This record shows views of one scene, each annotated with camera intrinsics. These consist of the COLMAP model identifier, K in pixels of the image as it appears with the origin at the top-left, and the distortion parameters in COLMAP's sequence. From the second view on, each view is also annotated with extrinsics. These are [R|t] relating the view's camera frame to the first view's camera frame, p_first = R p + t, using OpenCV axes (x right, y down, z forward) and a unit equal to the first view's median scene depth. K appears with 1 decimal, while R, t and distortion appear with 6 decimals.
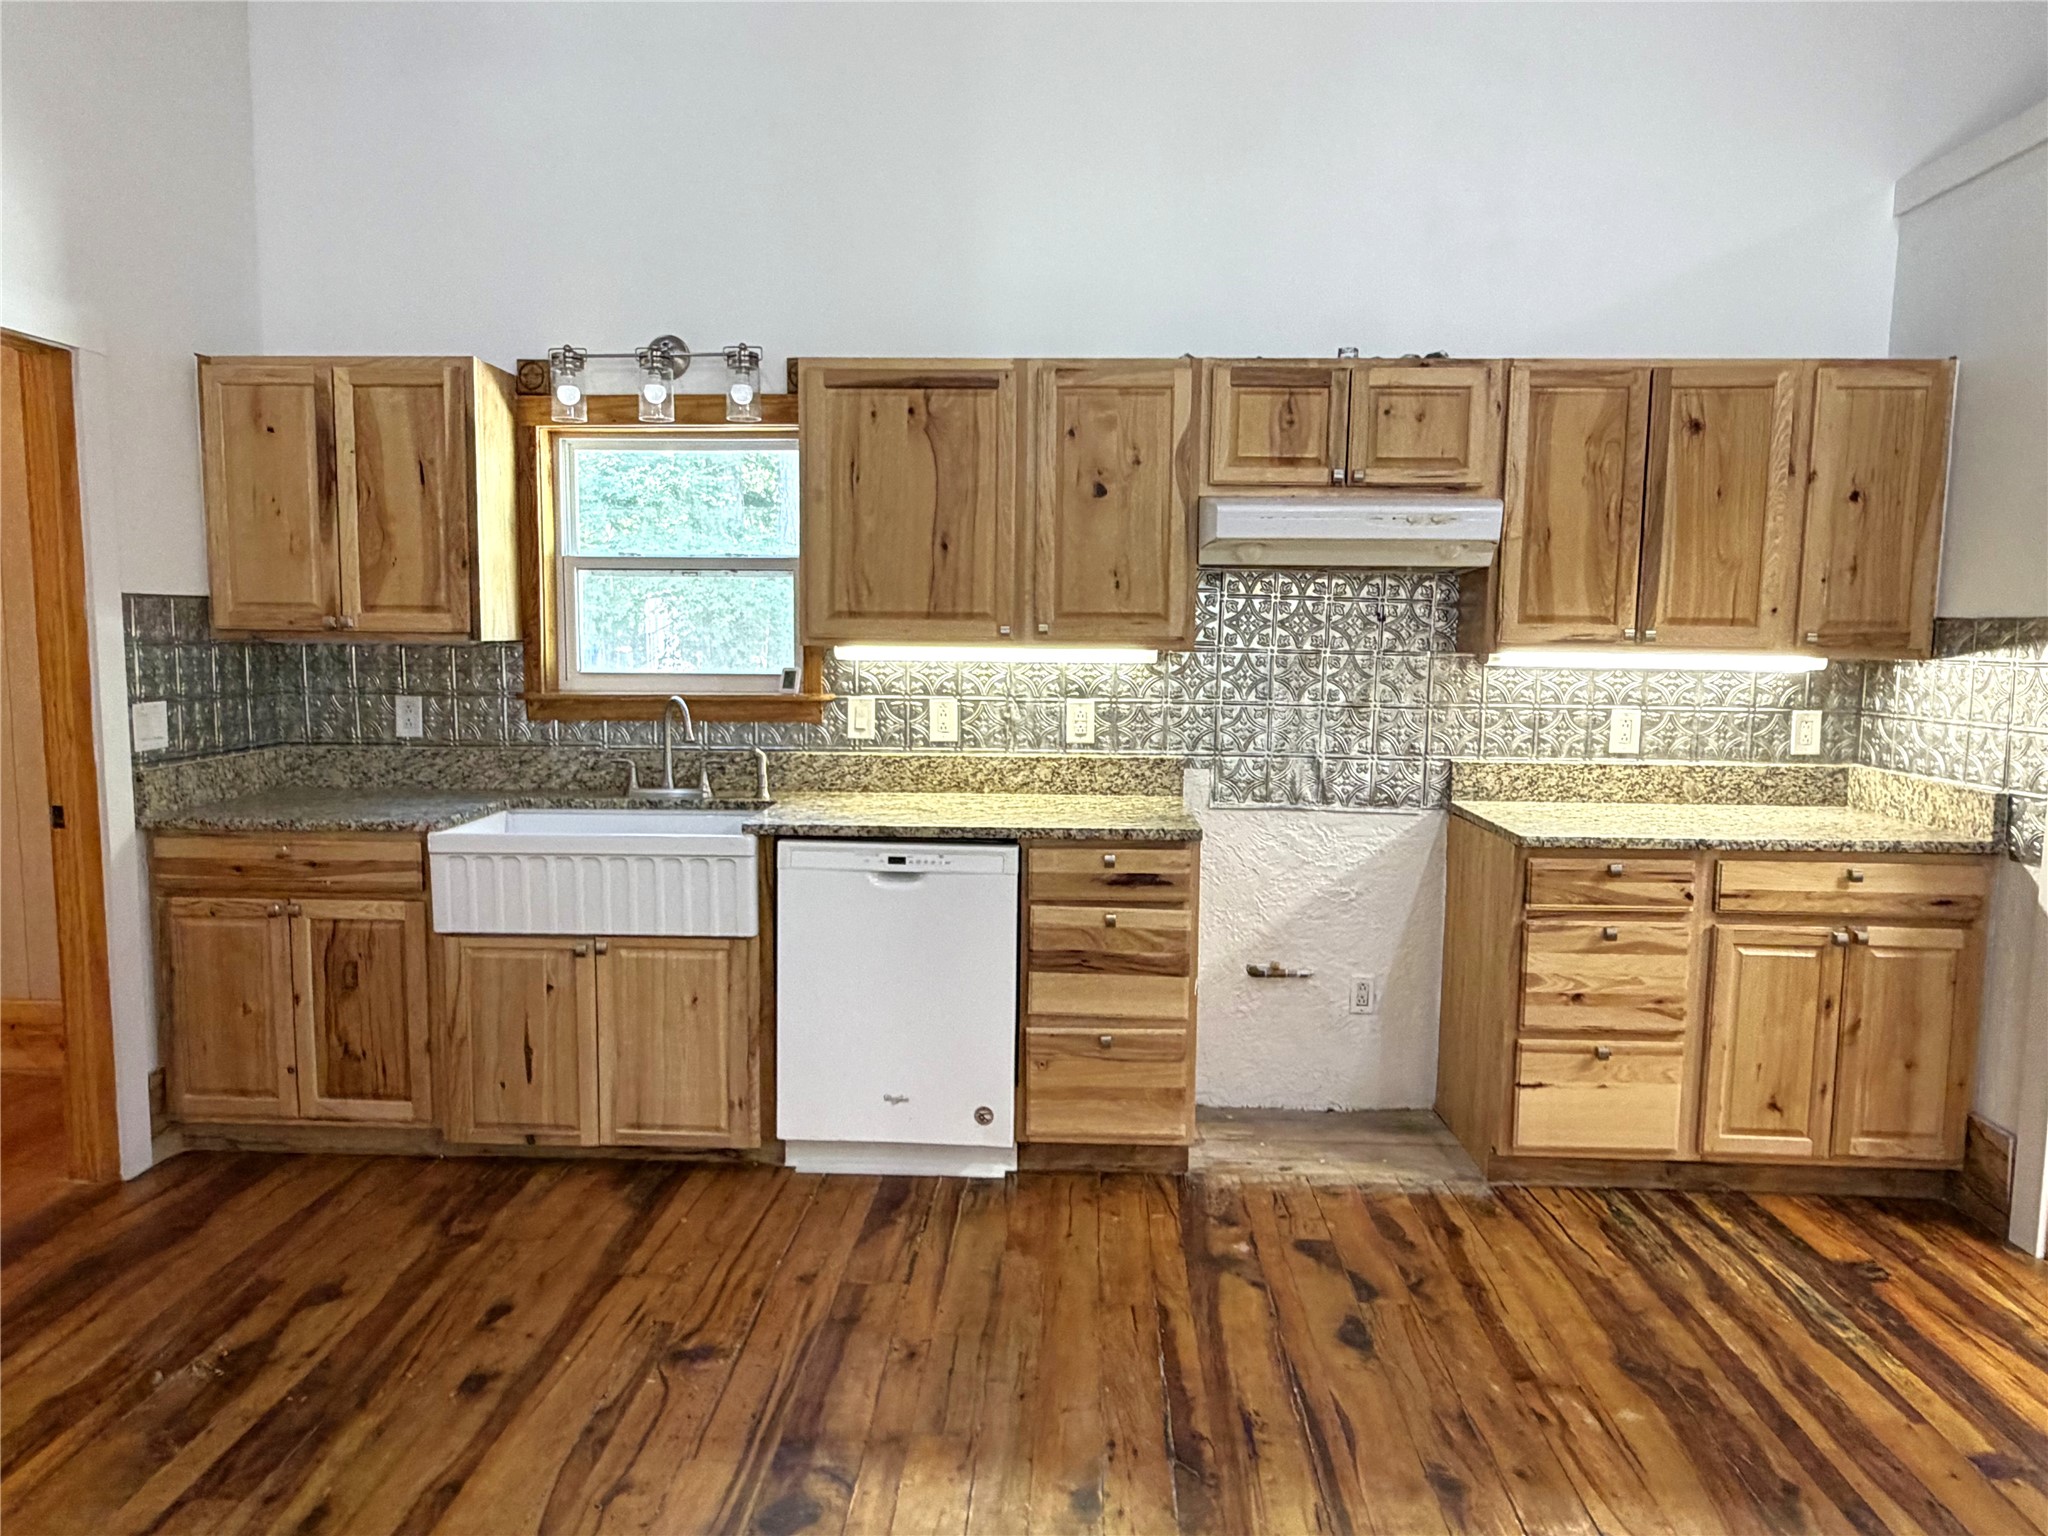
lens RADIAL K [[1340.3, 0, 1024.0], [0, 1340.3, 768.0], [0, 0, 1]] dist [-0.000719, -0.001640]
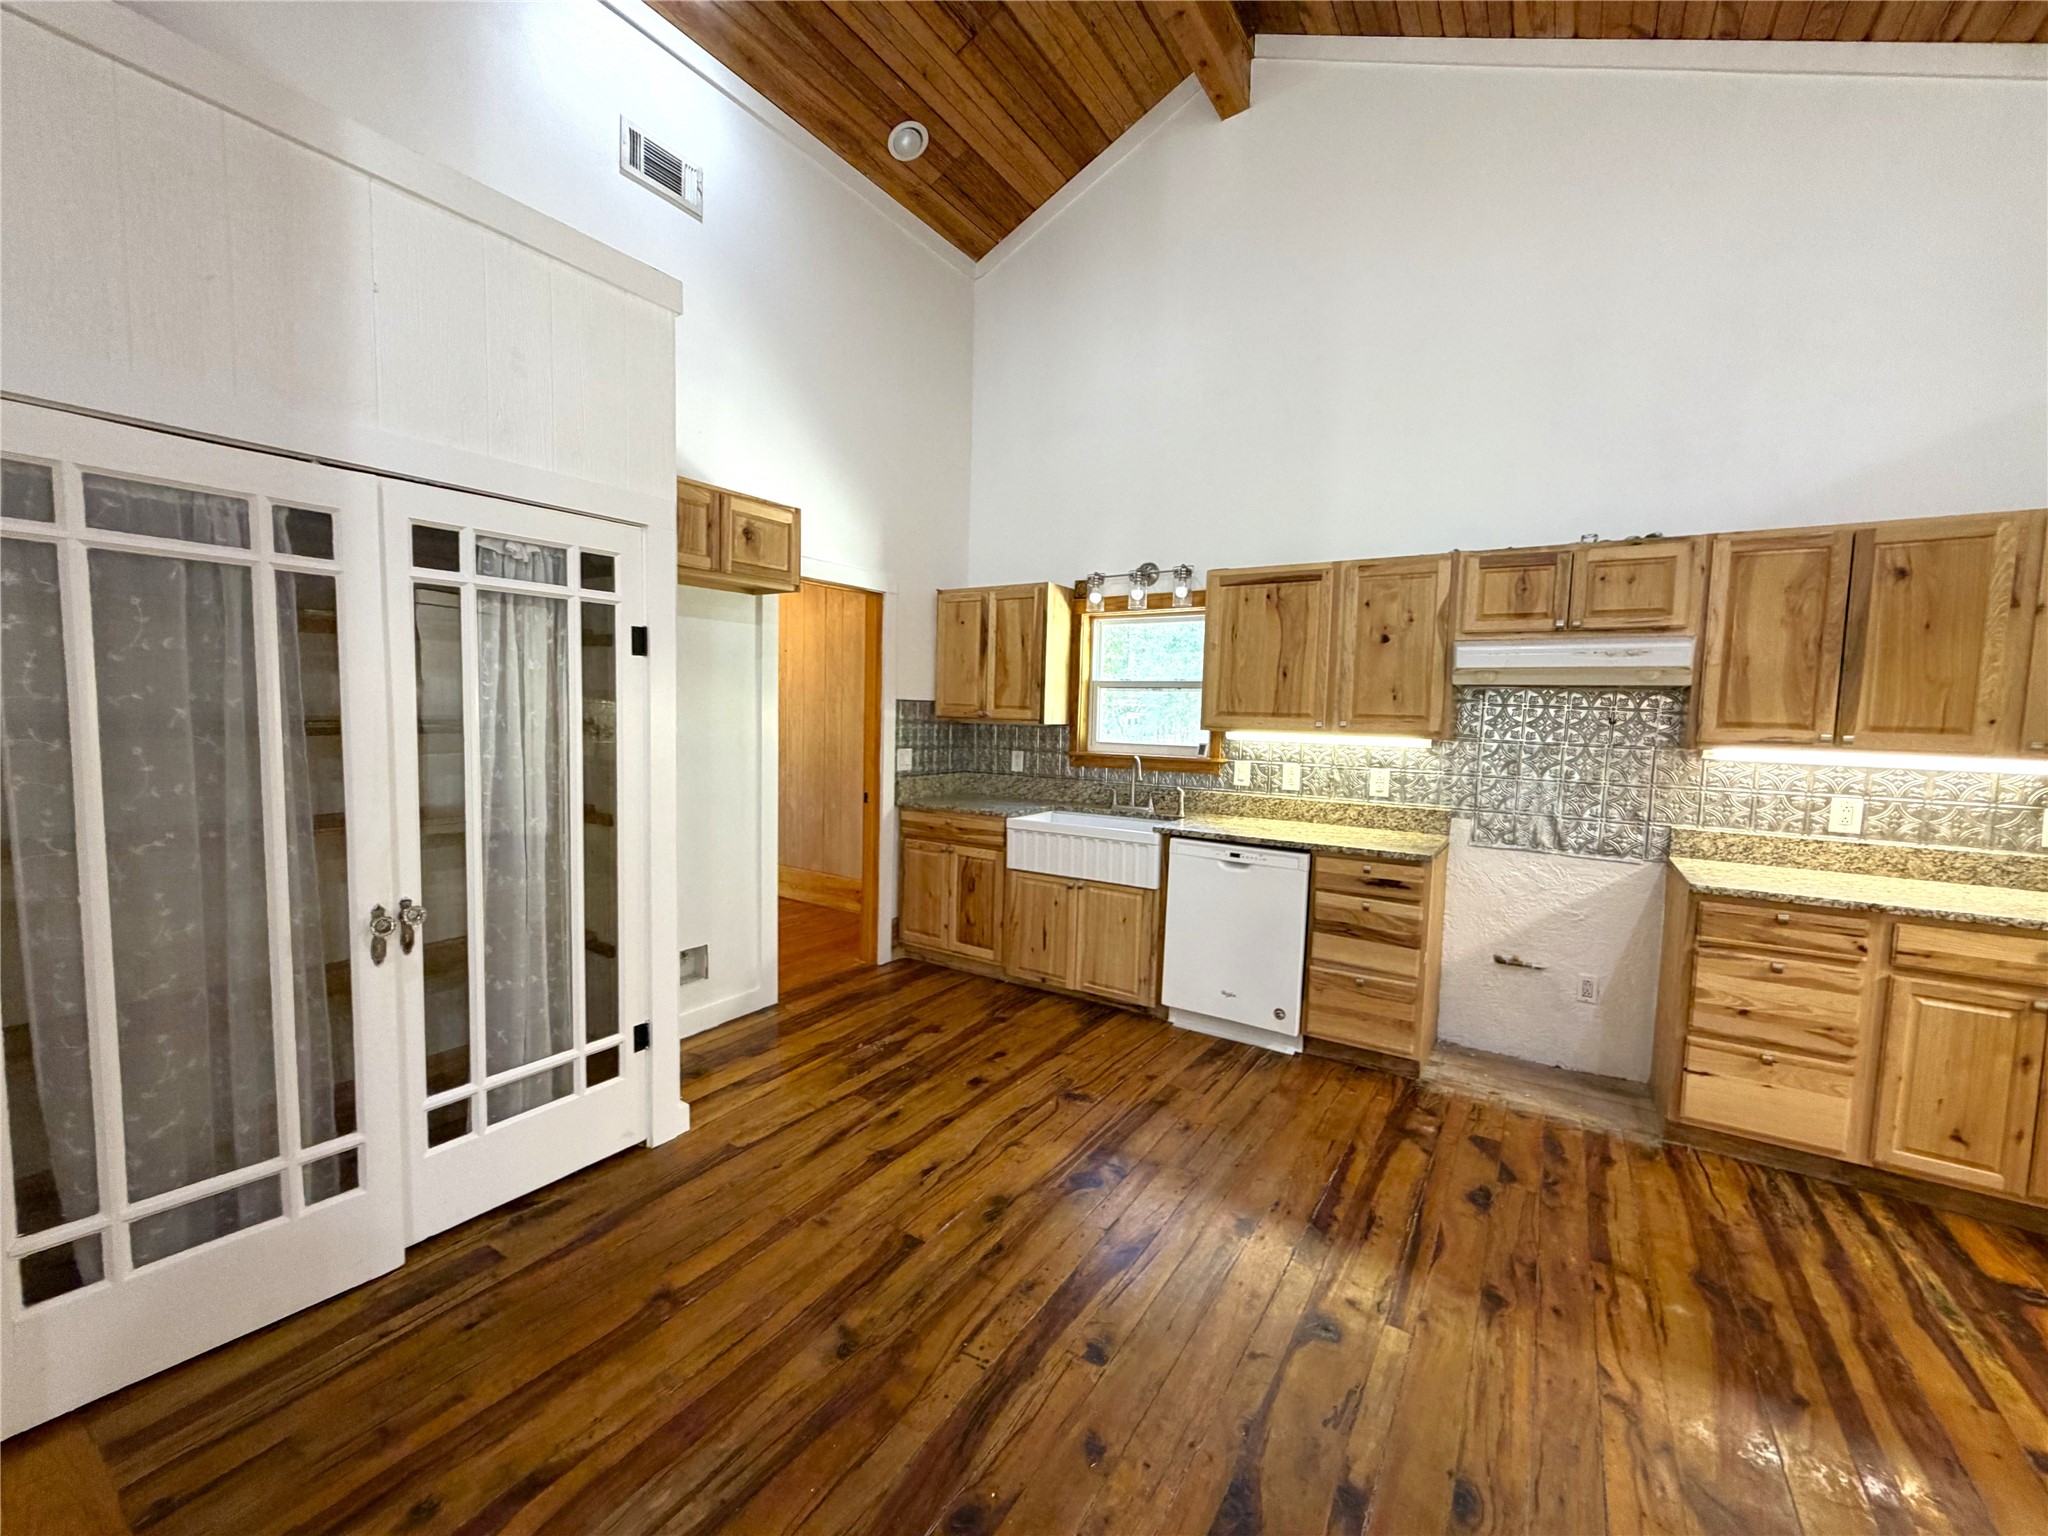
lens RADIAL K [[818.6, 0, 1017.0], [0, 818.6, 768.7], [0, 0, 1]] dist [-0.001045, 0.000411]
pose [[0.860488, 0.048896, -0.507119, 0.185640], [-0.070987, 0.997181, -0.024304, 0.002882], [0.504501, 0.056912, 0.861534, -0.059029]]
